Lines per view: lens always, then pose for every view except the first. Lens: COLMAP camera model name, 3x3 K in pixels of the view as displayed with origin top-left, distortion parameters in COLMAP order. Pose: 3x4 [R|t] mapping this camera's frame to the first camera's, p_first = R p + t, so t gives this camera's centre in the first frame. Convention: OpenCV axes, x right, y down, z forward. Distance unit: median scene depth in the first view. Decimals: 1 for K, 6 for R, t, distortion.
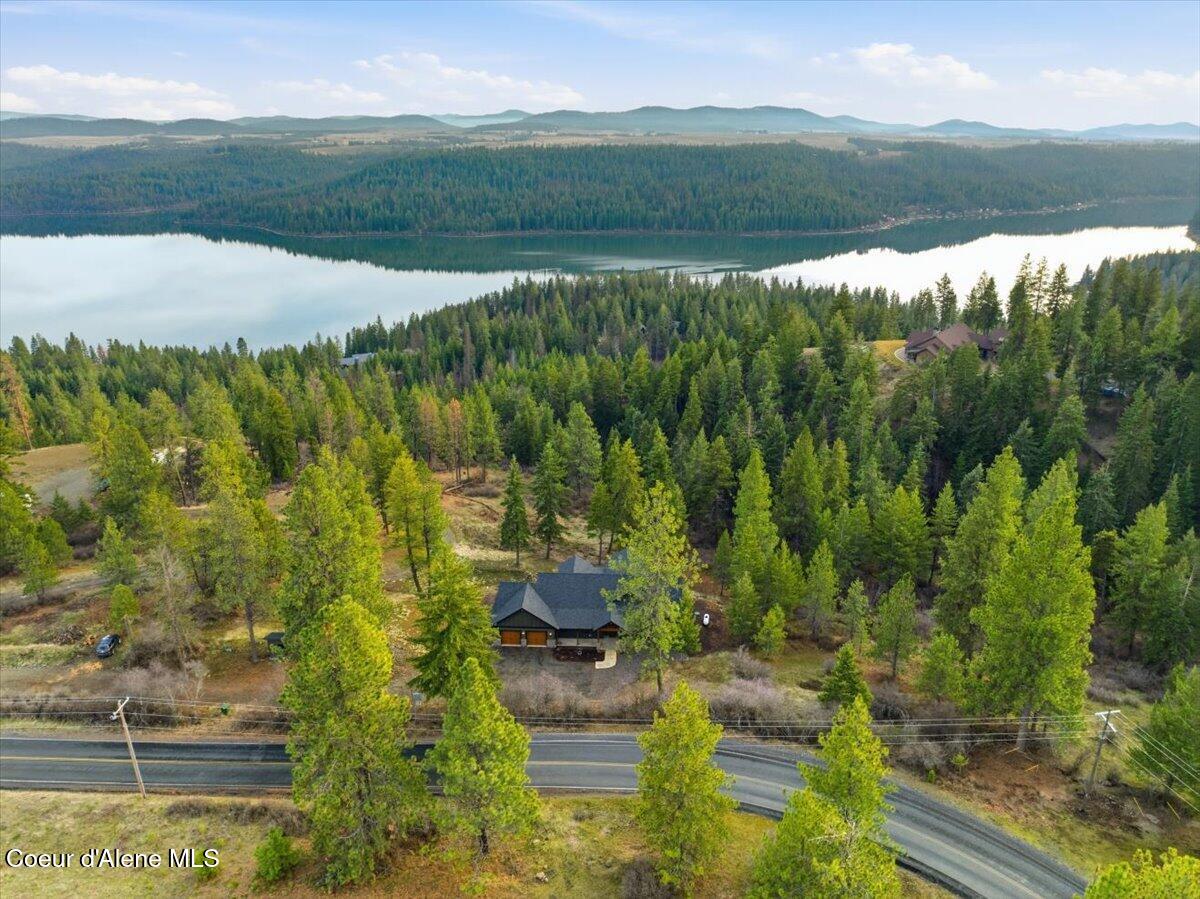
lens RADIAL K [[882.6, 0, 598.6], [0, 882.6, 451.0], [0, 0, 1]] dist [-0.046788, 0.031750]
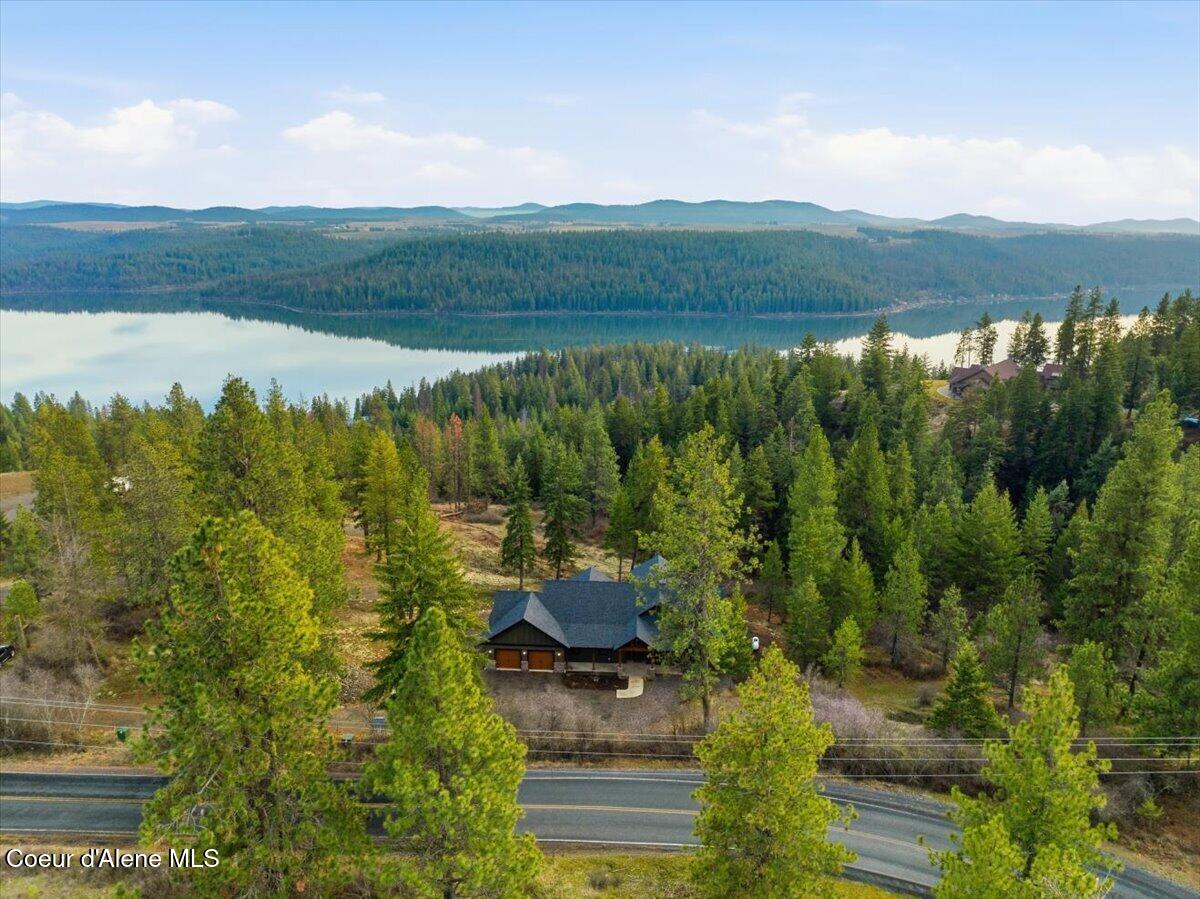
lens RADIAL K [[878.6, 0, 600.0], [0, 878.6, 449.5], [0, 0, 1]] dist [-0.048546, 0.033504]
pose [[0.999864, 0.011962, -0.011335, -0.006987], [-0.013040, 0.994869, -0.100328, 0.062621], [0.010077, 0.100462, 0.994890, 0.124065]]
